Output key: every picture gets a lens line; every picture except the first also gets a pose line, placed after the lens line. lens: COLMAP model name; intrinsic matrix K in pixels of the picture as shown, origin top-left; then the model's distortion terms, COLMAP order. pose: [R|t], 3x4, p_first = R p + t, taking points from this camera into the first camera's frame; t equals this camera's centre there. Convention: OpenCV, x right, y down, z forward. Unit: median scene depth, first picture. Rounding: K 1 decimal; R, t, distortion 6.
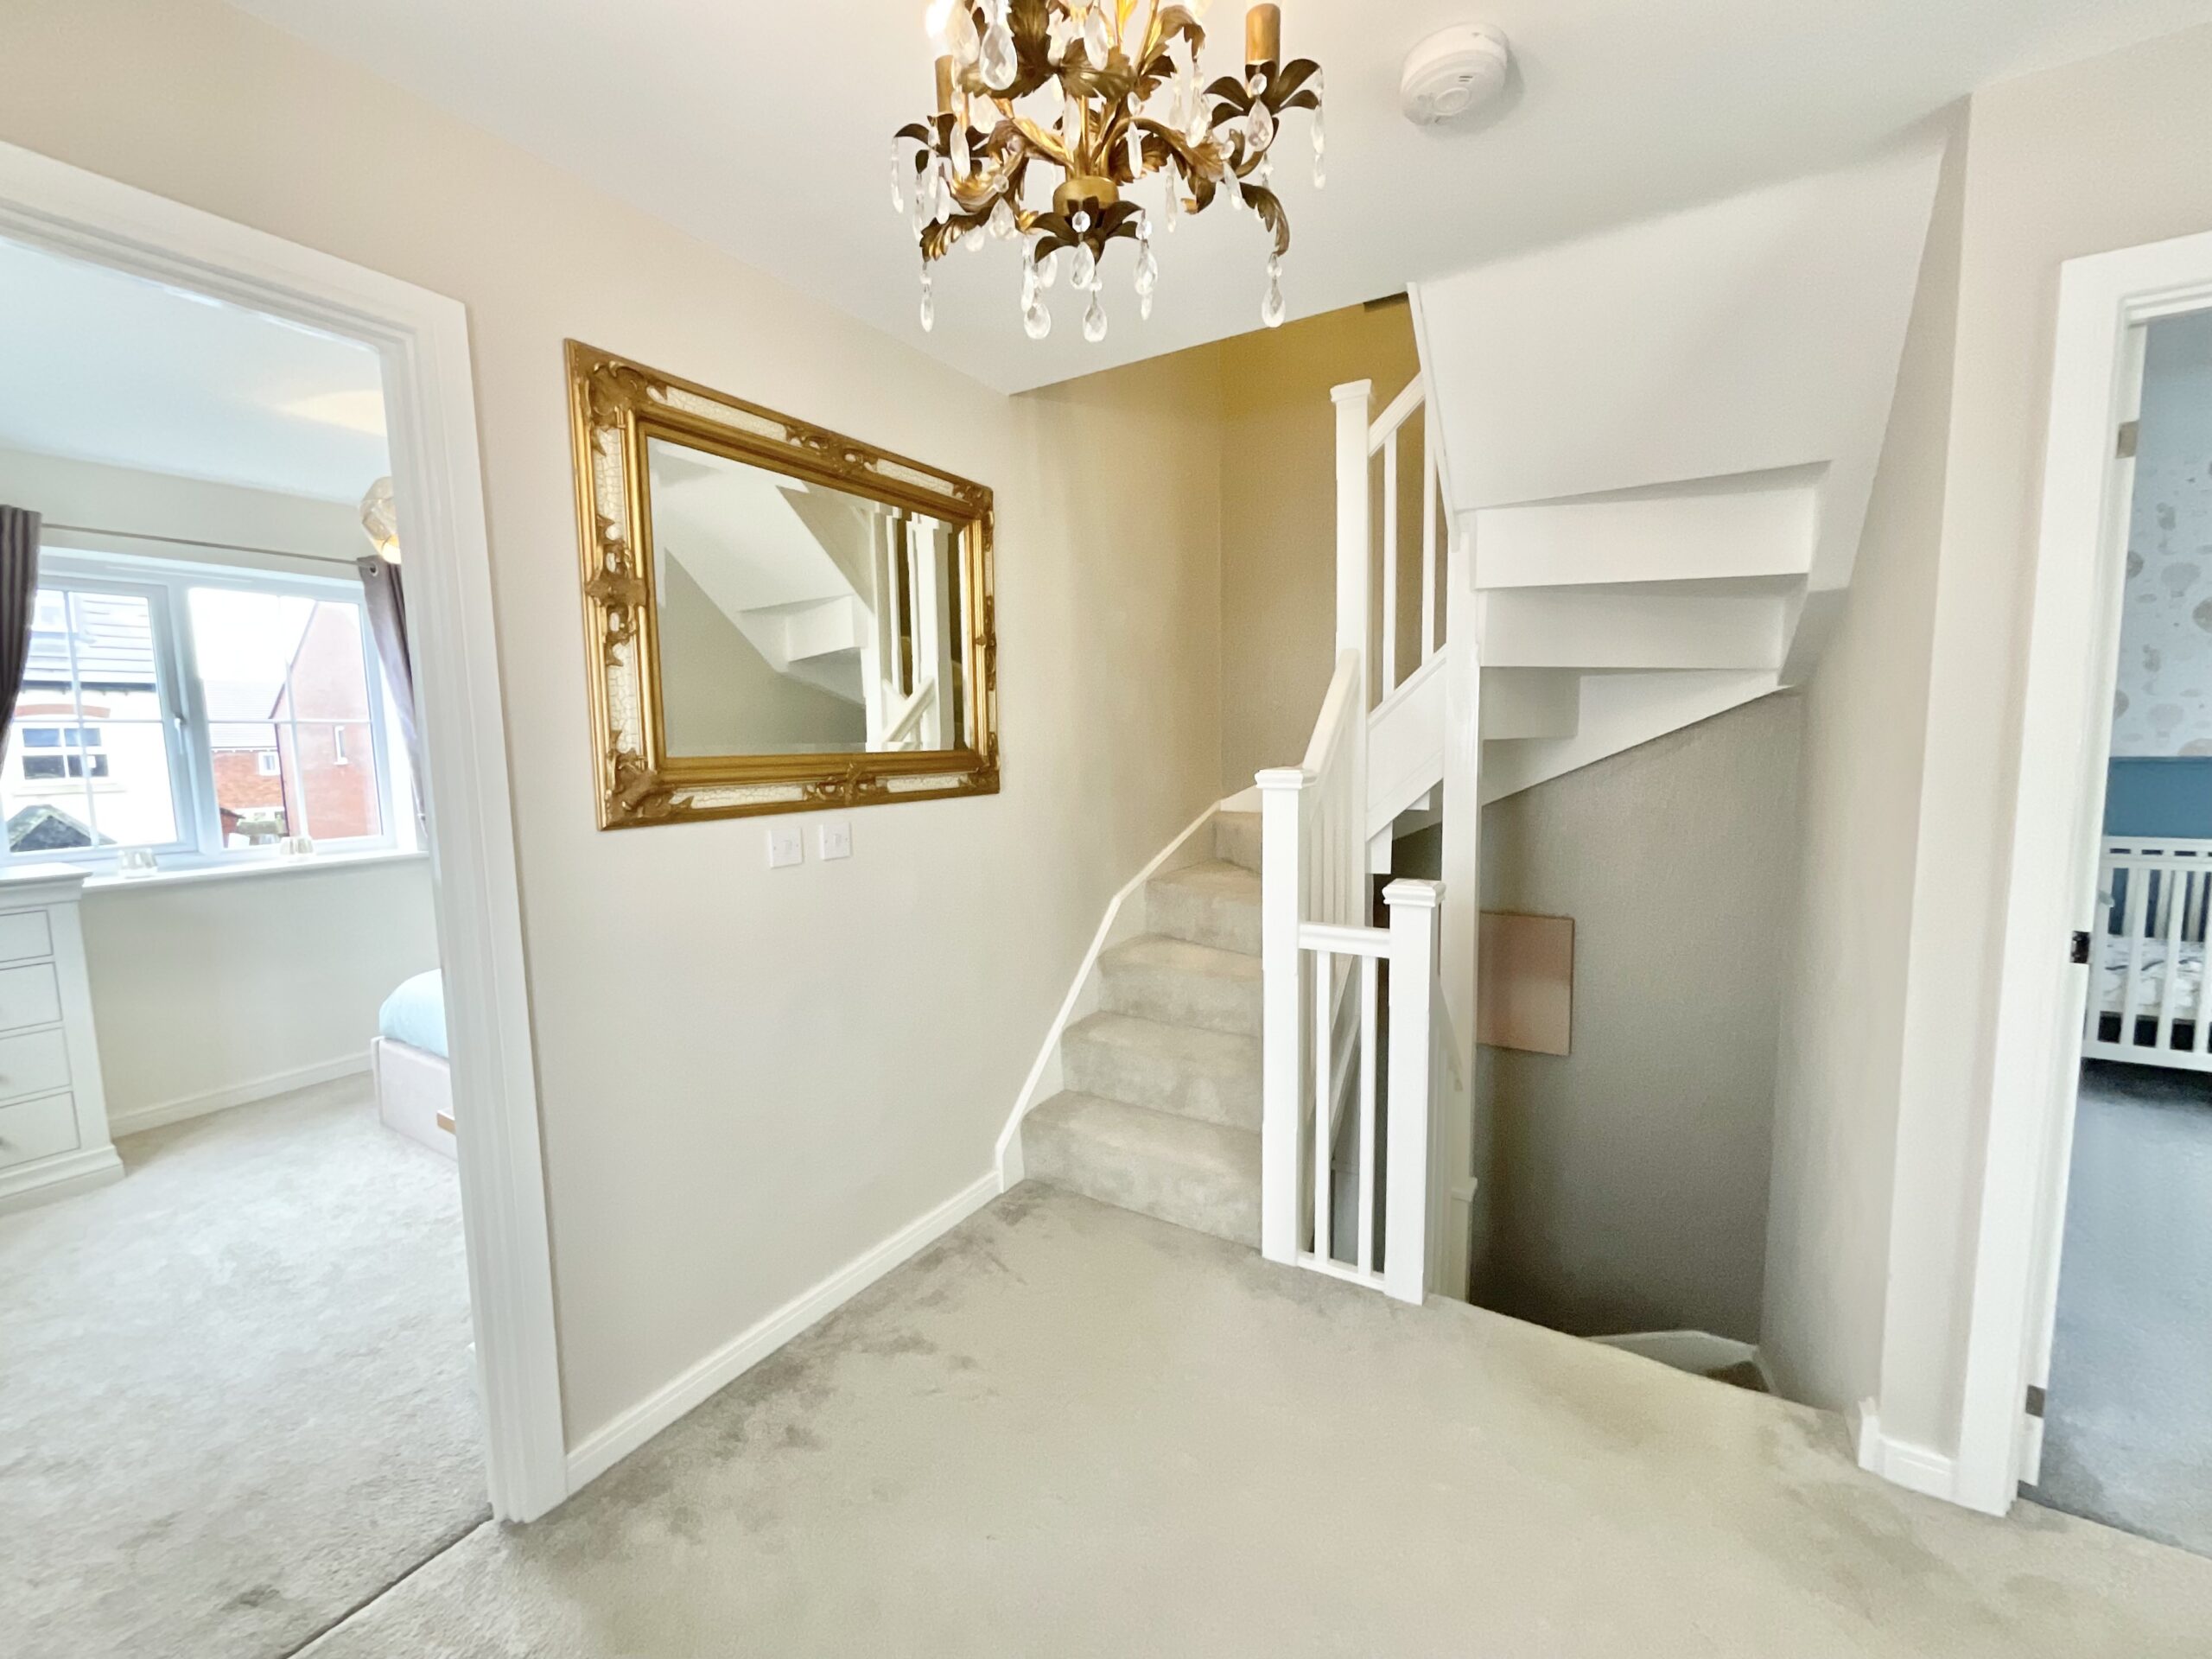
lens RADIAL K [[900.6, 0, 1104.0], [0, 900.6, 825.7], [0, 0, 1]] dist [-0.000623, -0.000702]
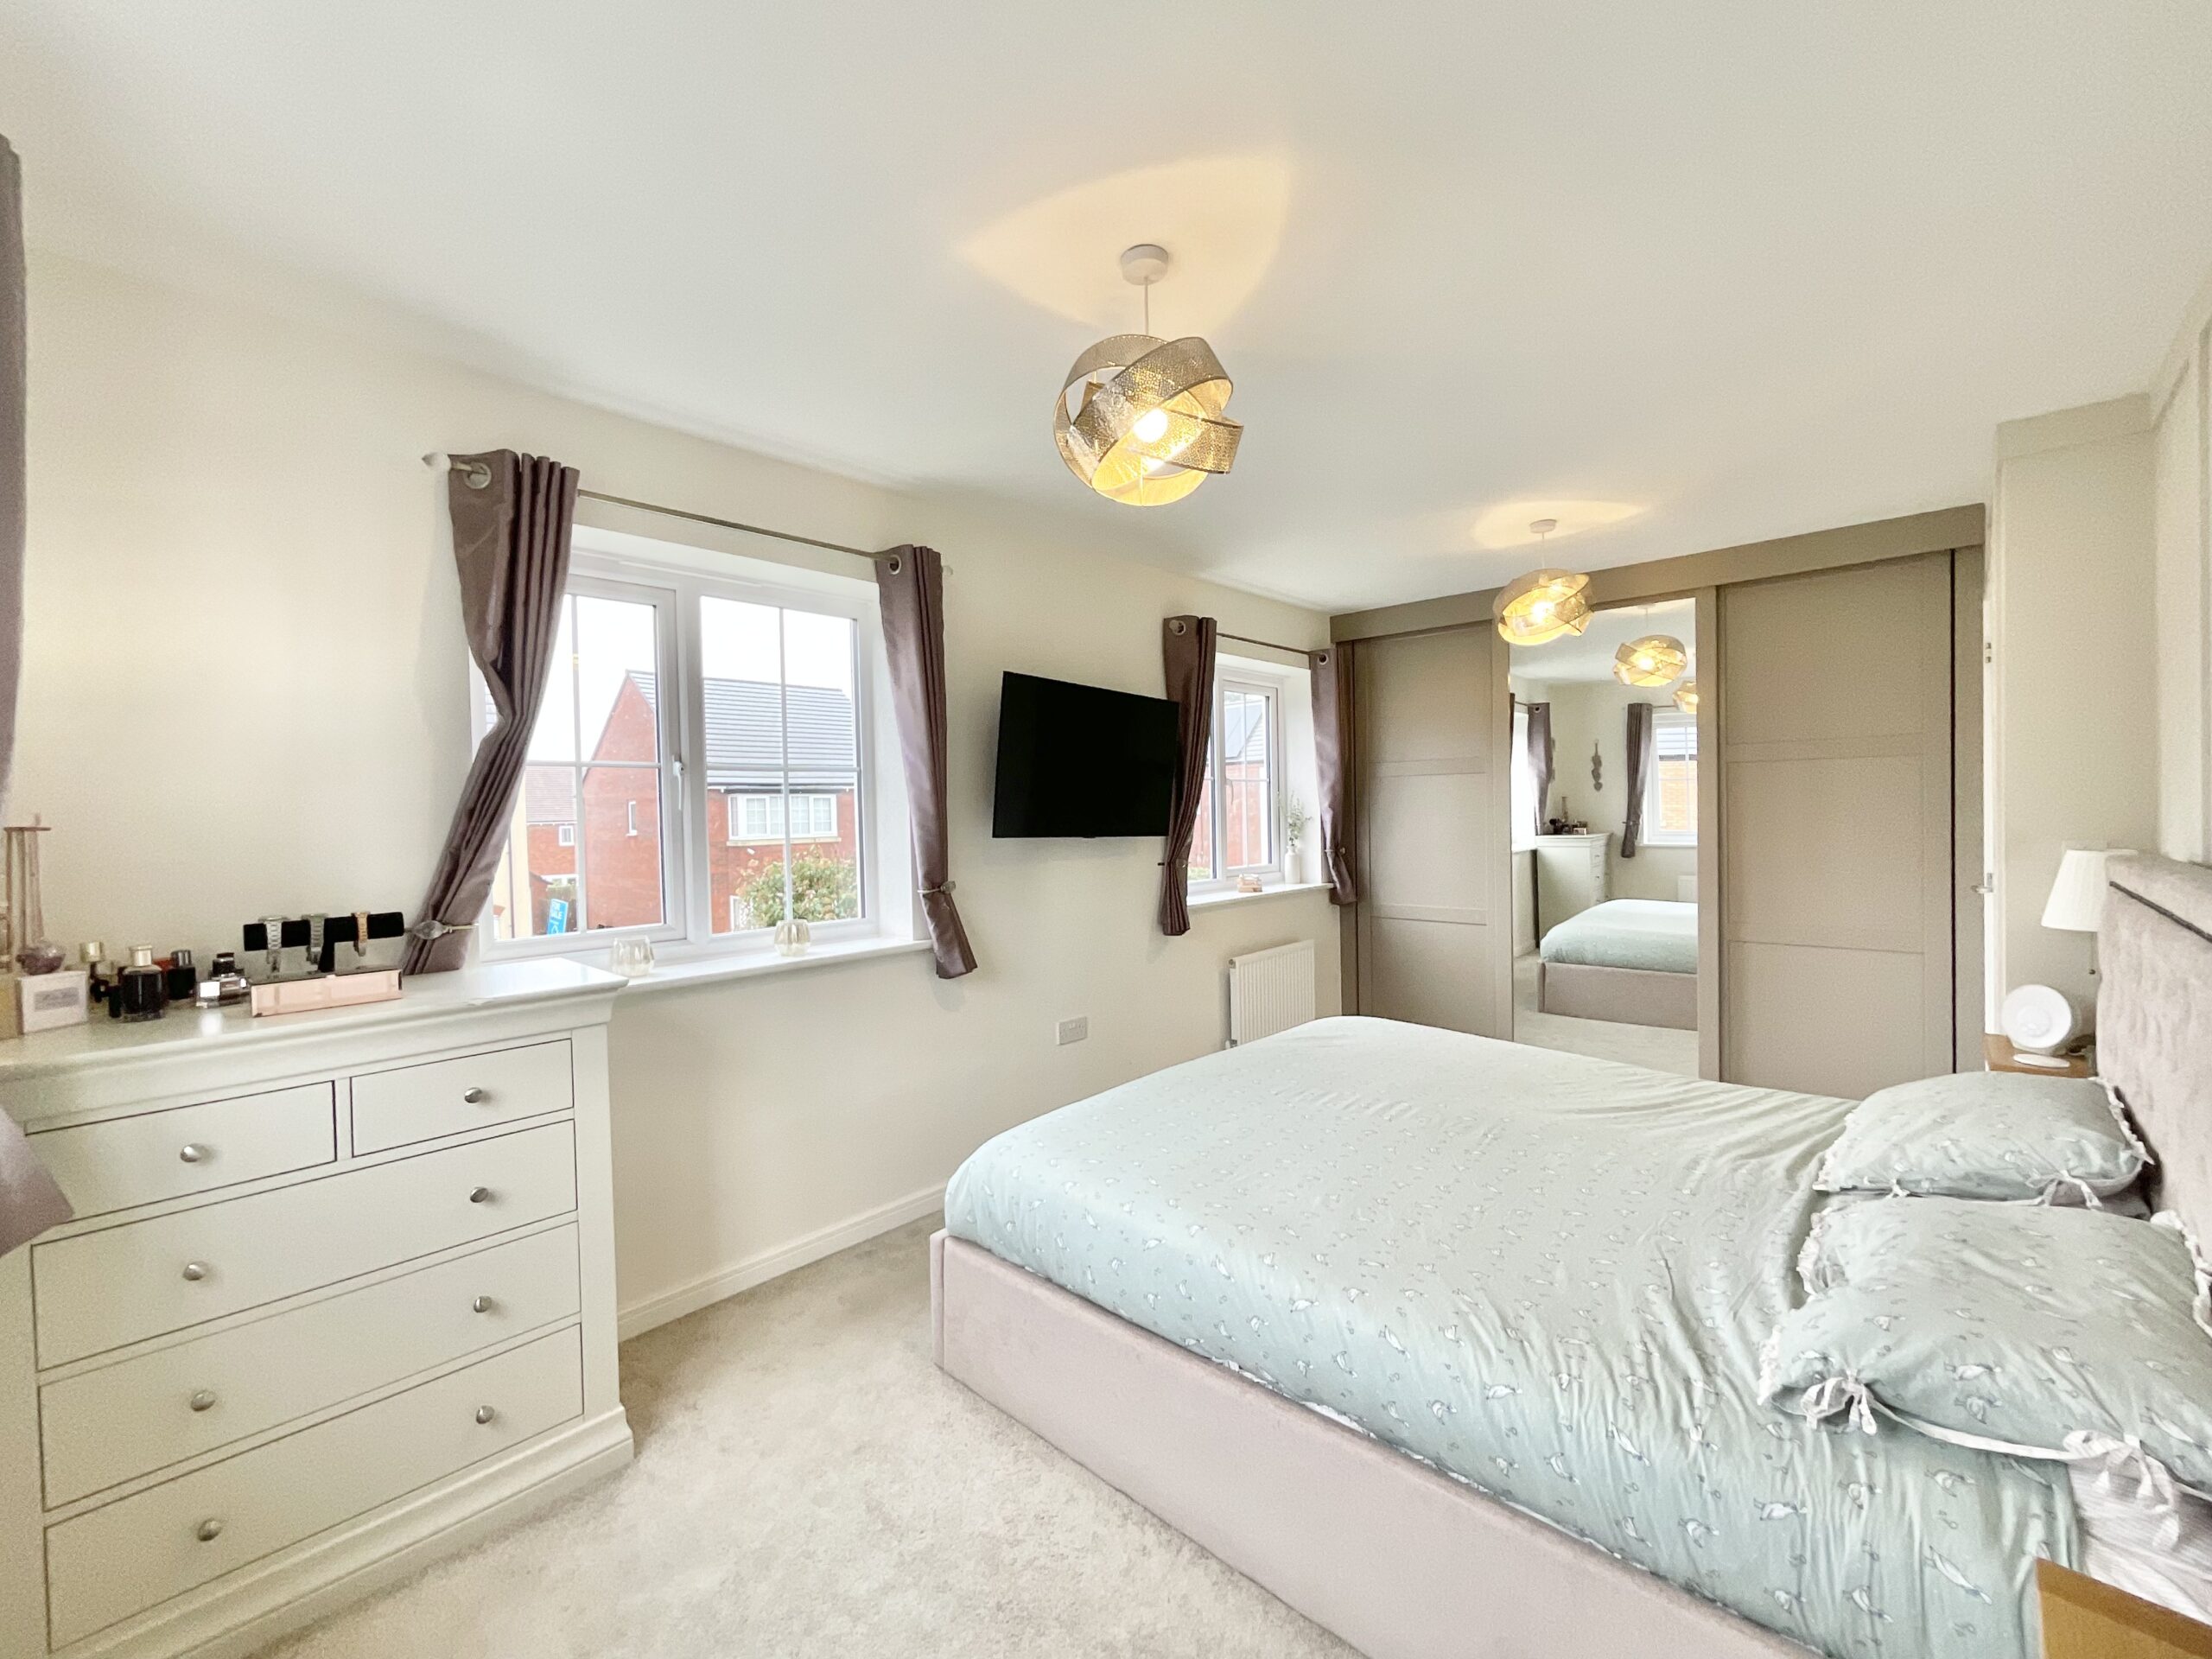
lens RADIAL K [[900.6, 0, 1104.0], [0, 900.6, 825.7], [0, 0, 1]] dist [-0.000623, -0.000702]
pose [[0.979831, -0.002909, -0.199806, -0.548635], [-0.013175, 0.996778, -0.079123, -0.011344], [0.199392, 0.080160, 0.976636, 0.350521]]
